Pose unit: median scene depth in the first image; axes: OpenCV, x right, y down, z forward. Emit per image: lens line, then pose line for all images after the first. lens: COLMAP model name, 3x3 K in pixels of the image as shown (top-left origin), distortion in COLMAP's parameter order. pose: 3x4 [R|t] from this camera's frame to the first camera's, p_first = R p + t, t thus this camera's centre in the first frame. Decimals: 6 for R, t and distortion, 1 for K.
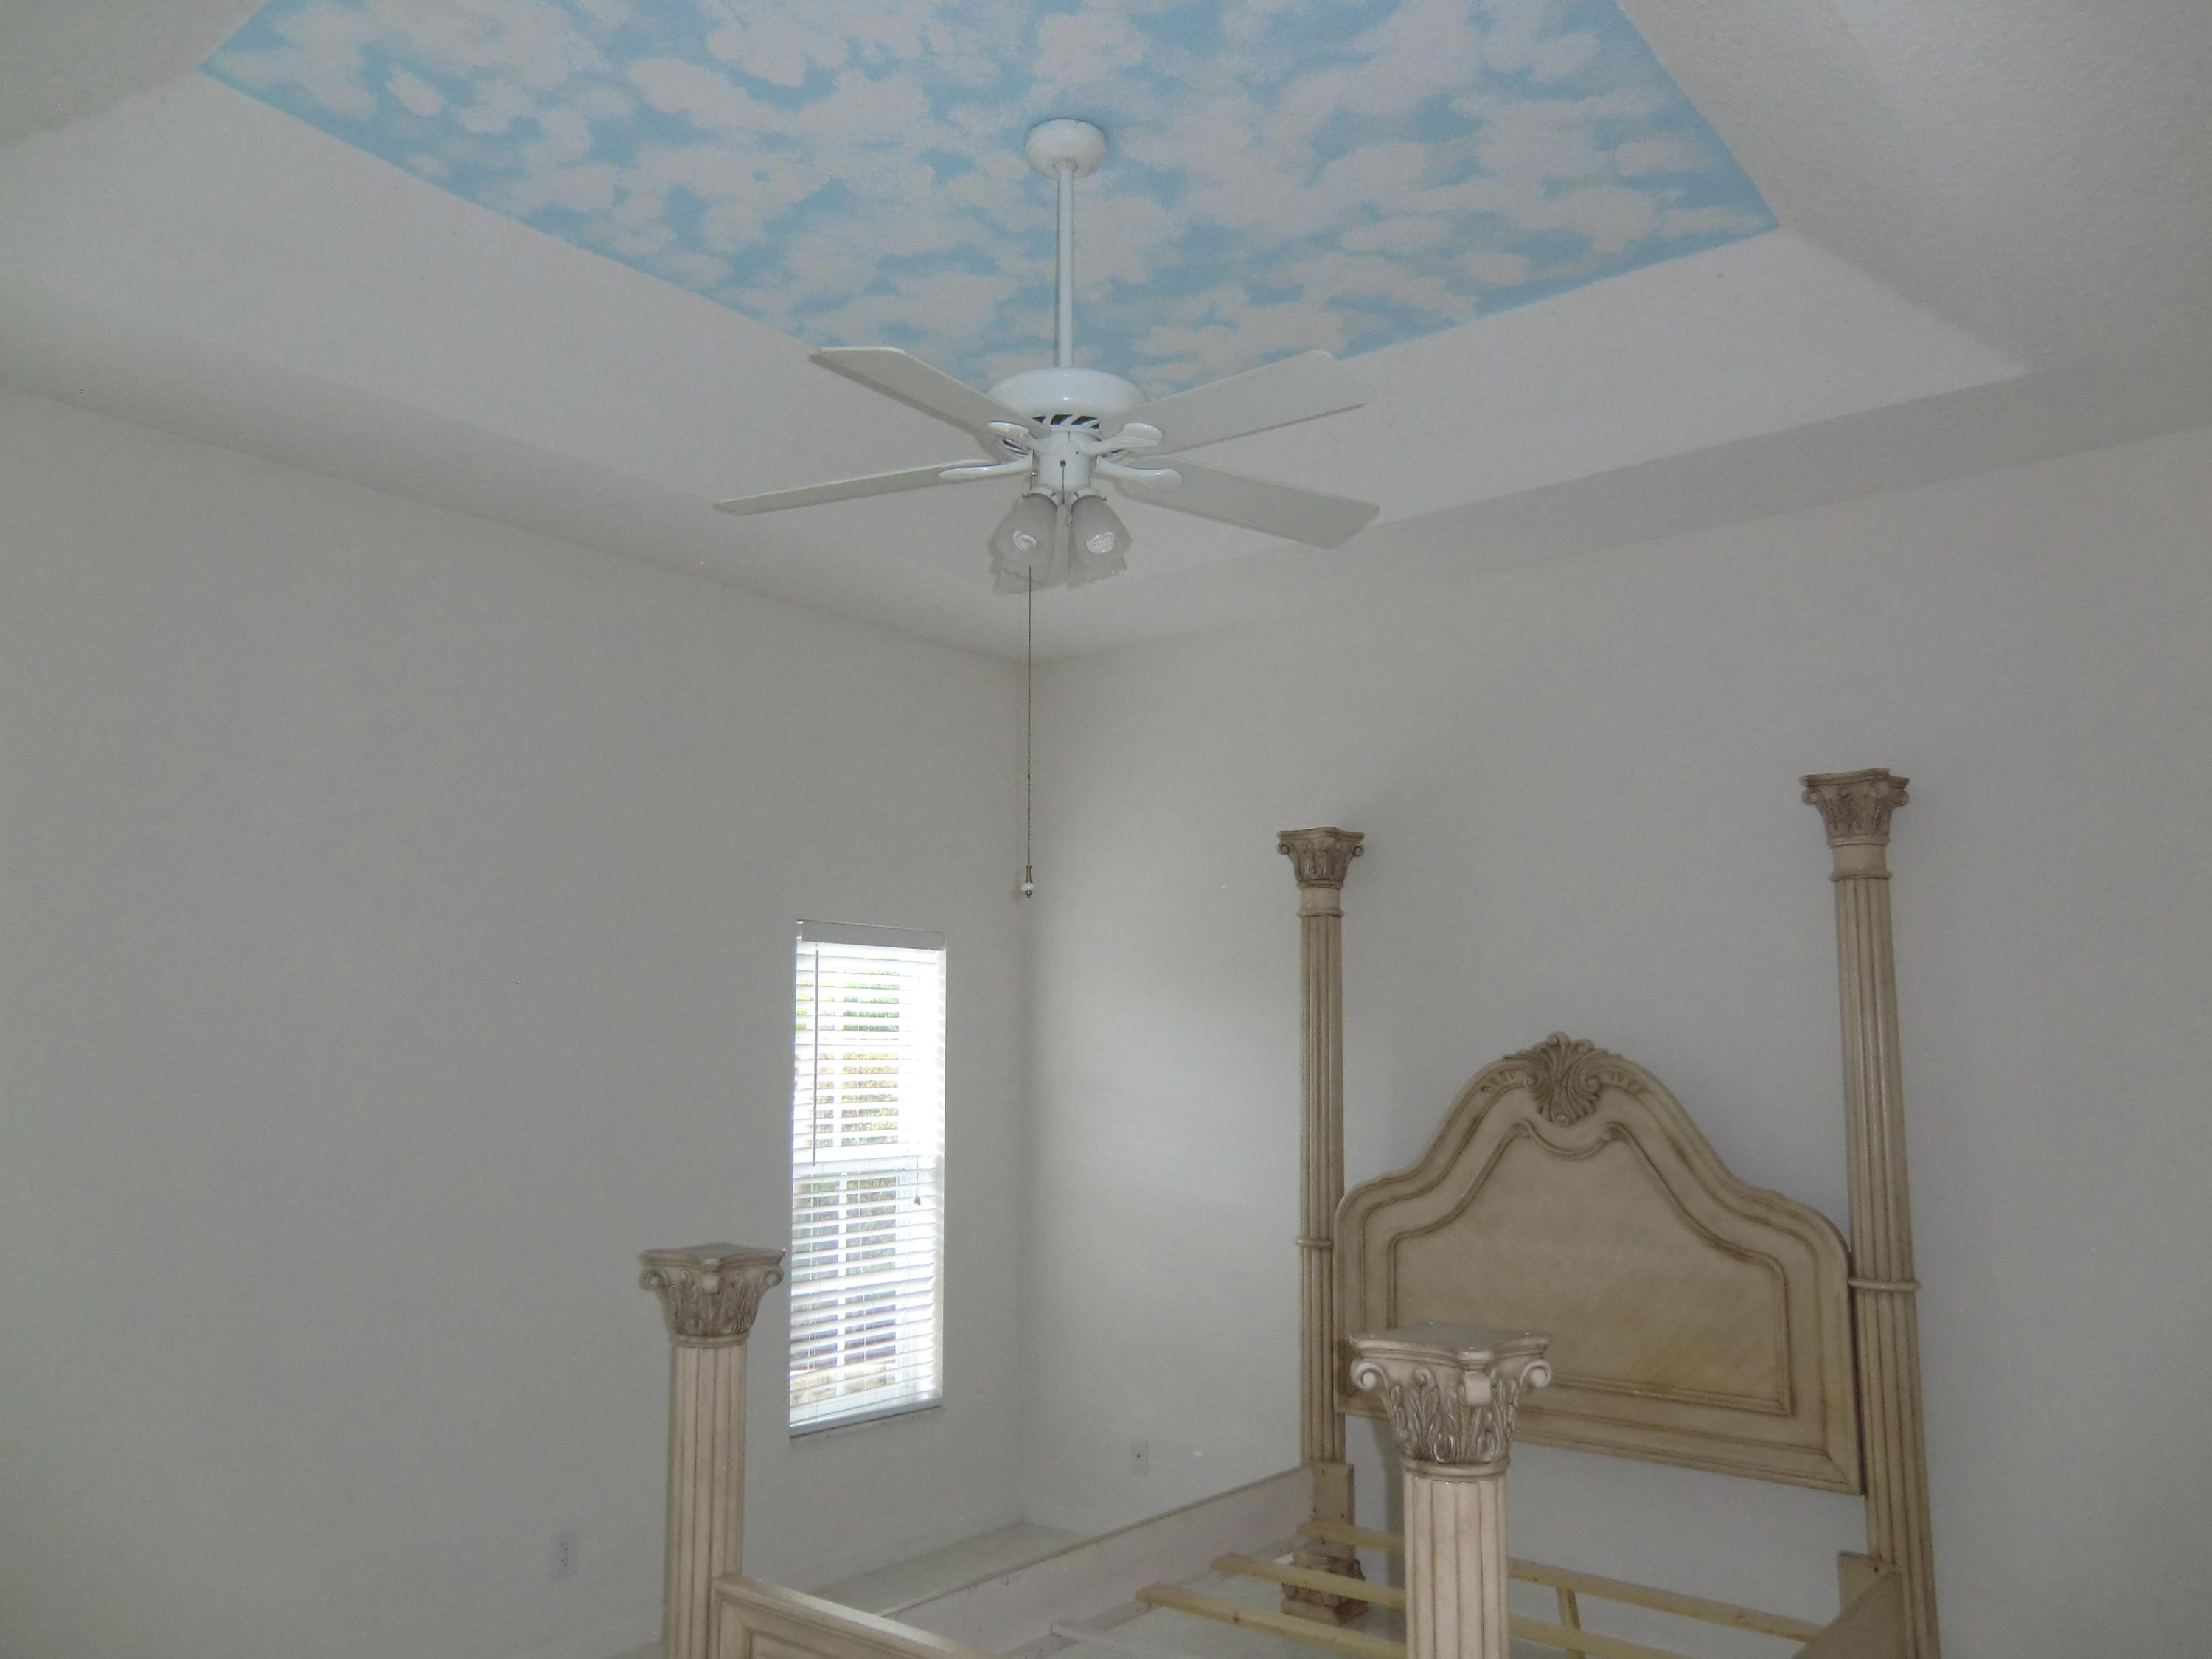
lens RADIAL K [[1594.3, 0, 1088.4], [0, 1594.3, 837.8], [0, 0, 1]] dist [-0.100227, 0.117483]
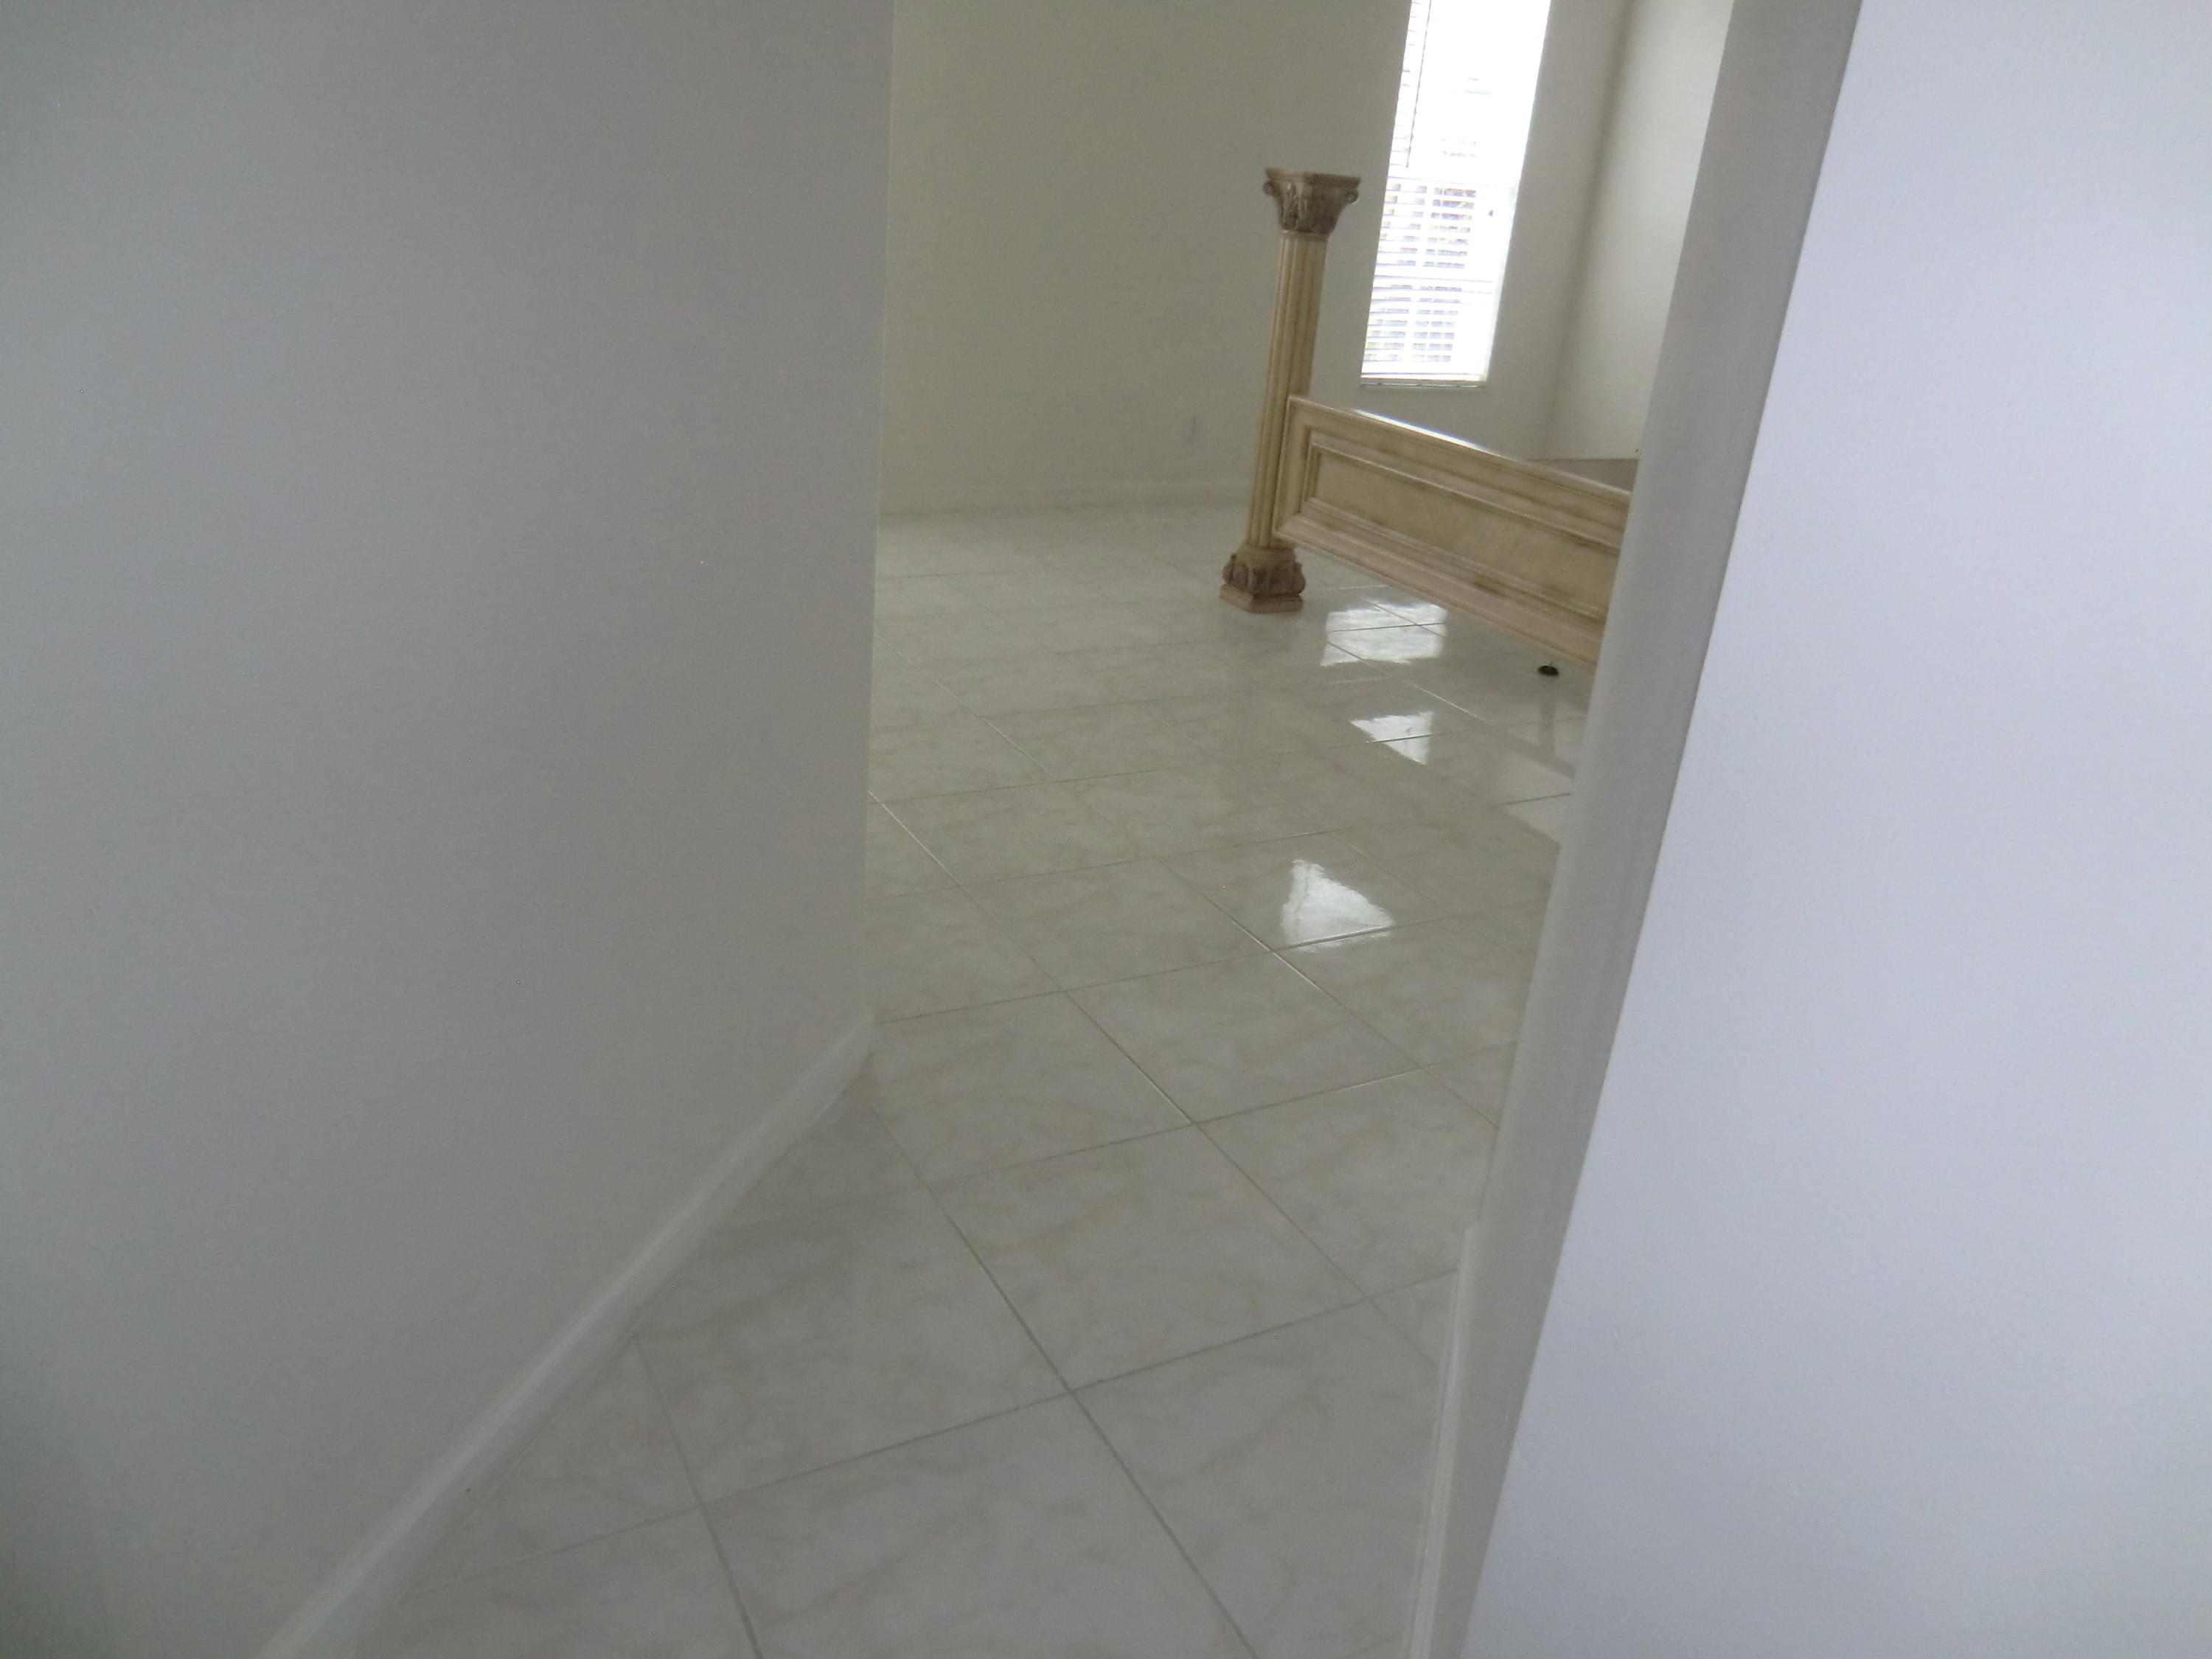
lens RADIAL K [[1594.3, 0, 1103.3], [0, 1594.3, 835.6], [0, 0, 1]] dist [-0.100227, 0.117483]
pose [[0.926211, 0.219317, -0.306648, 0.111912], [-0.029686, 0.853280, 0.520607, 0.030834], [0.375834, -0.473089, 0.796828, -0.350753]]
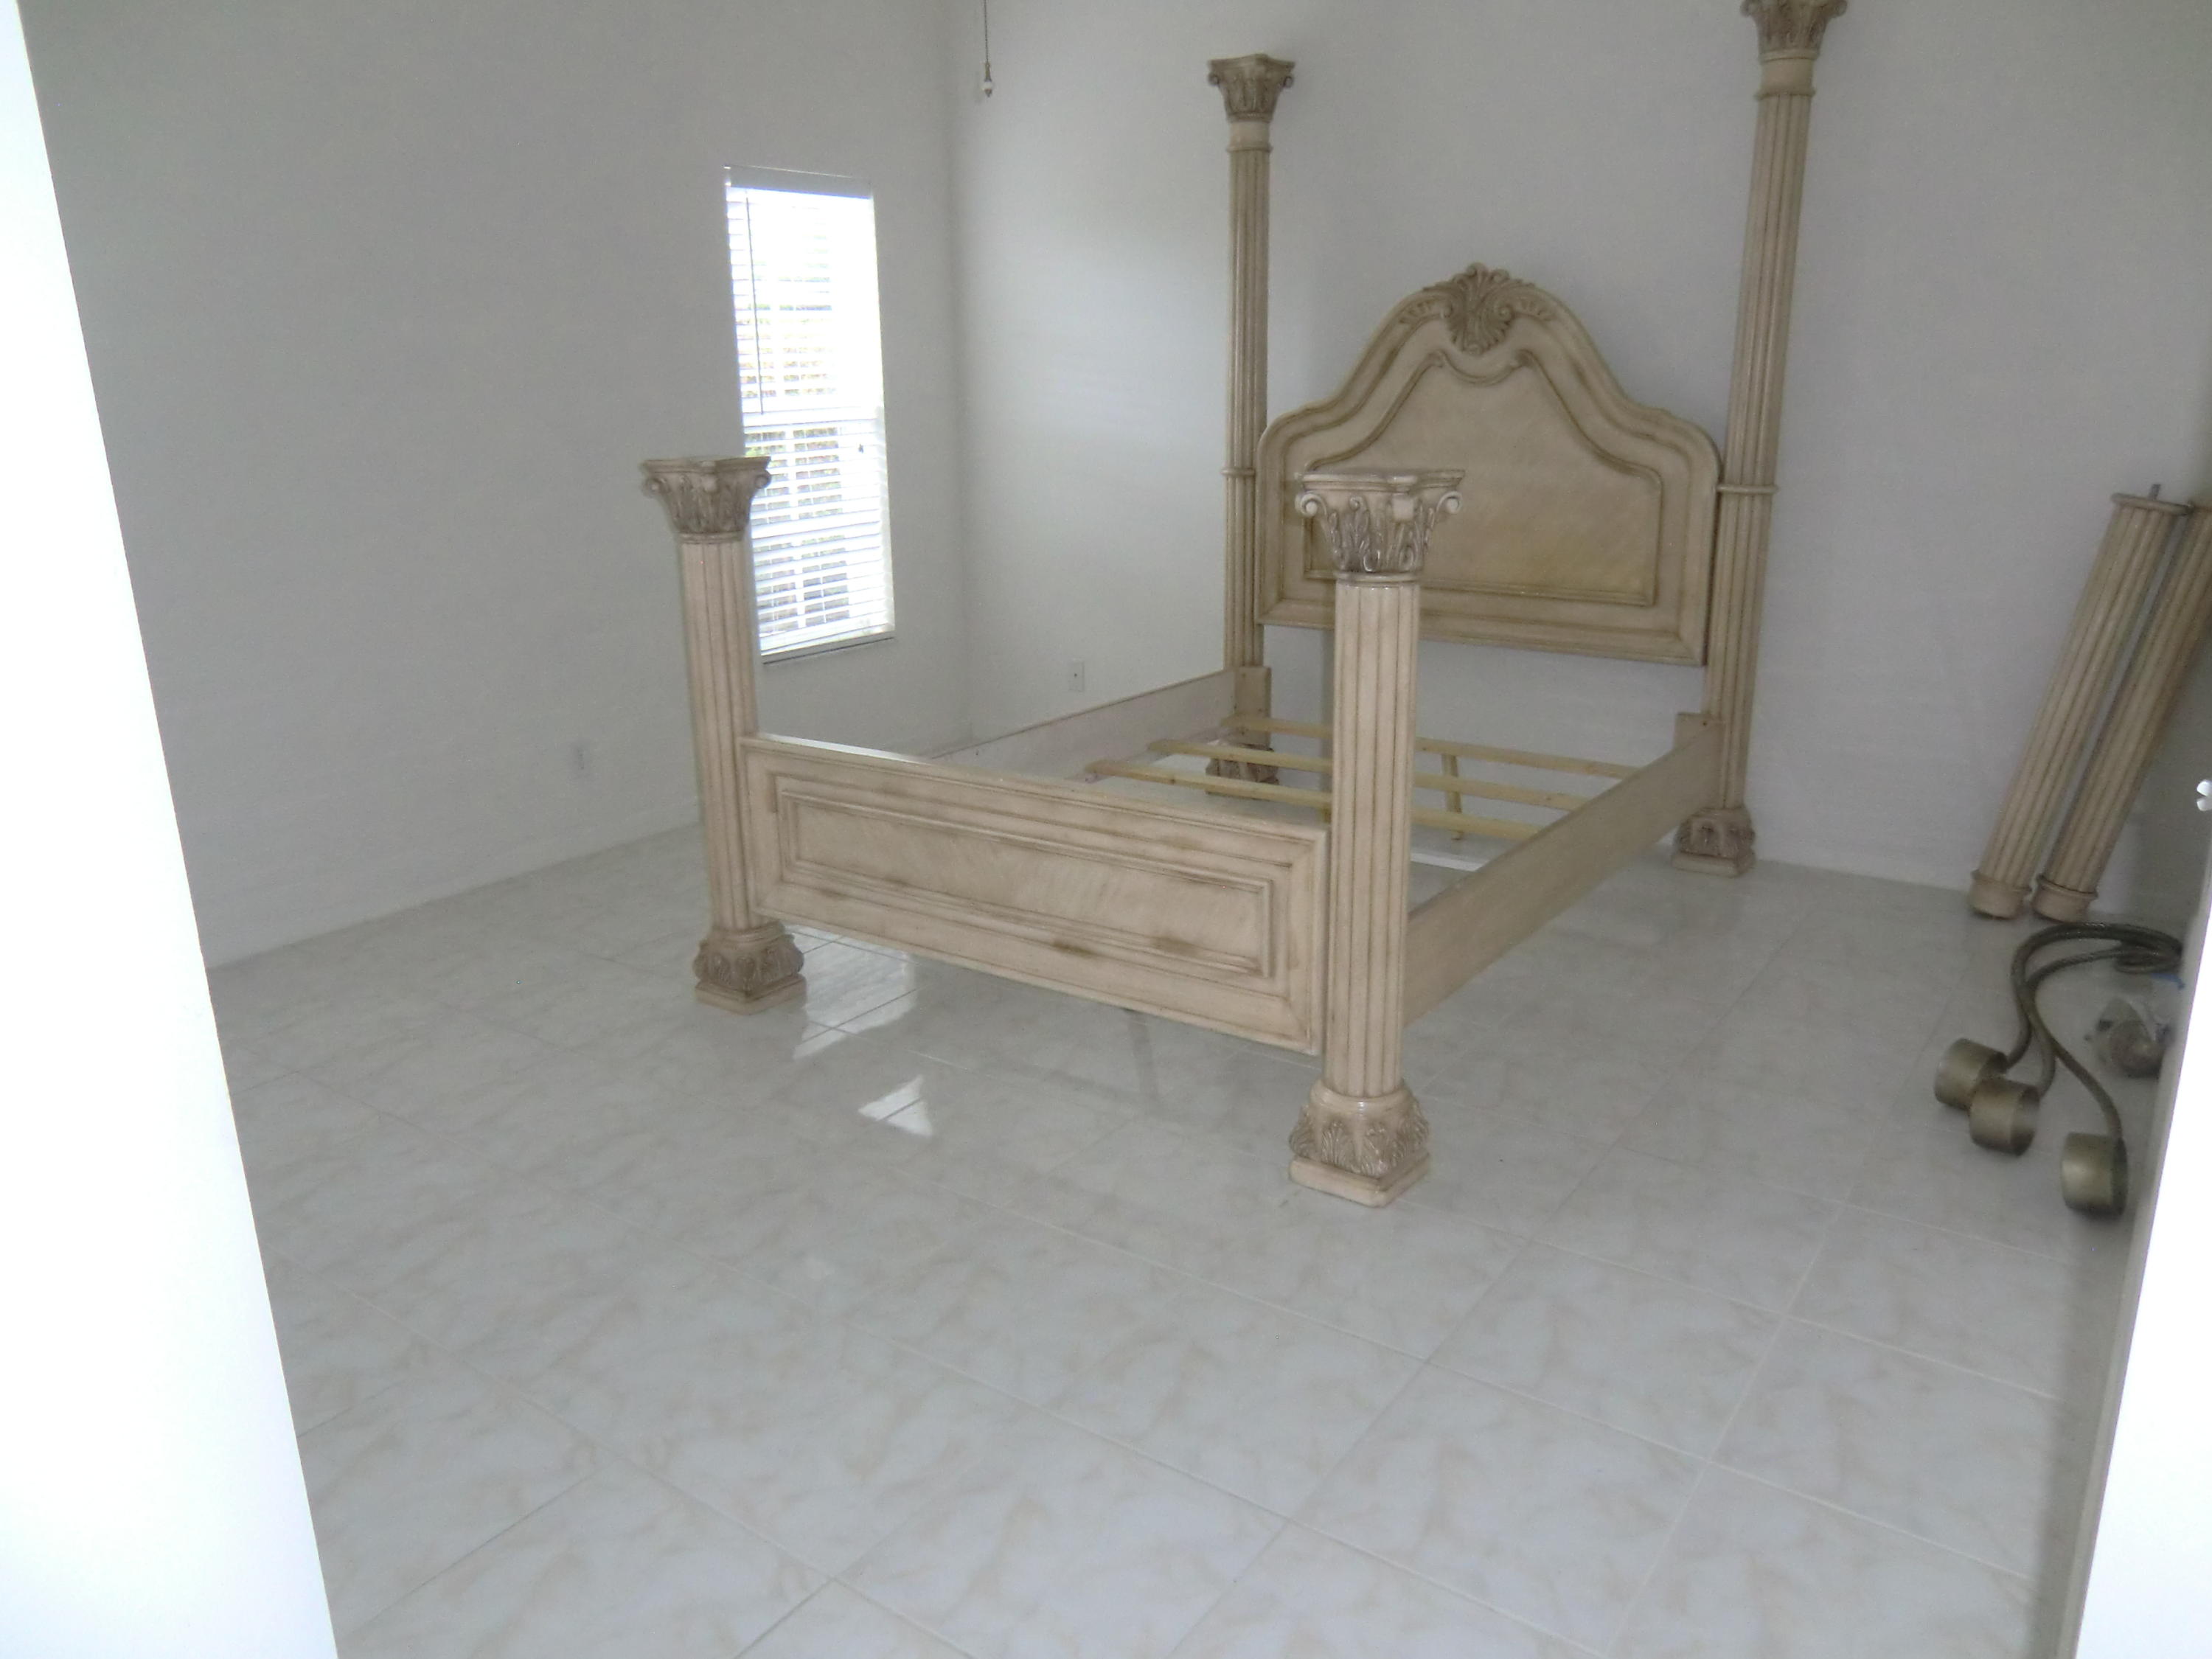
lens RADIAL K [[1594.3, 0, 1088.9], [0, 1594.3, 830.3], [0, 0, 1]] dist [-0.100227, 0.117483]
pose [[0.997774, -0.037268, 0.055294, -0.031932], [0.011095, 0.910465, 0.413437, 0.035066], [-0.065751, -0.411903, 0.908852, -0.087038]]
